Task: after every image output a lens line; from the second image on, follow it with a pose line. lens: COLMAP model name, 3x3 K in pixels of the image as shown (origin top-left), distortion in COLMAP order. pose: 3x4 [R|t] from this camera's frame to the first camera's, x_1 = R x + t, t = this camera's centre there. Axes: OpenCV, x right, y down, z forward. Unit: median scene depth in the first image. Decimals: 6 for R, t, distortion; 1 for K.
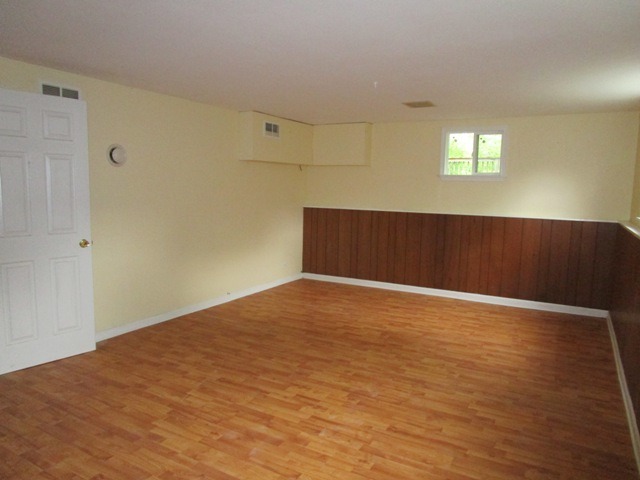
lens RADIAL K [[452.2, 0, 319.6], [0, 452.2, 238.6], [0, 0, 1]] dist [-0.031084, 0.007180]
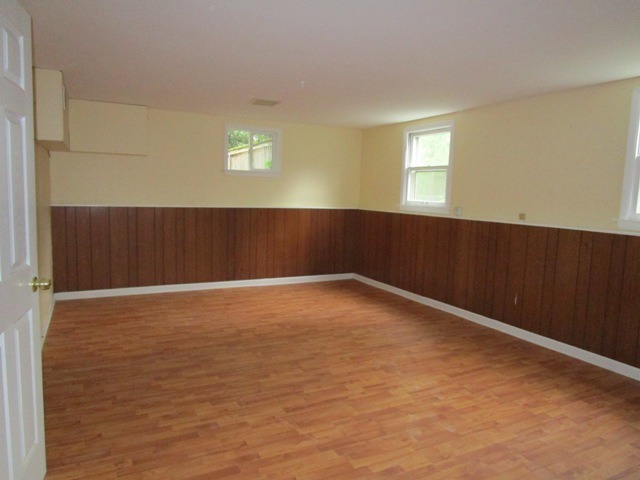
lens RADIAL K [[452.2, 0, 317.9], [0, 452.2, 241.0], [0, 0, 1]] dist [-0.031084, 0.007180]
pose [[0.560960, -0.097544, 0.822076, -0.762376], [0.077394, 0.994864, 0.065235, -0.050327], [-0.824217, 0.027030, 0.565628, 0.411714]]
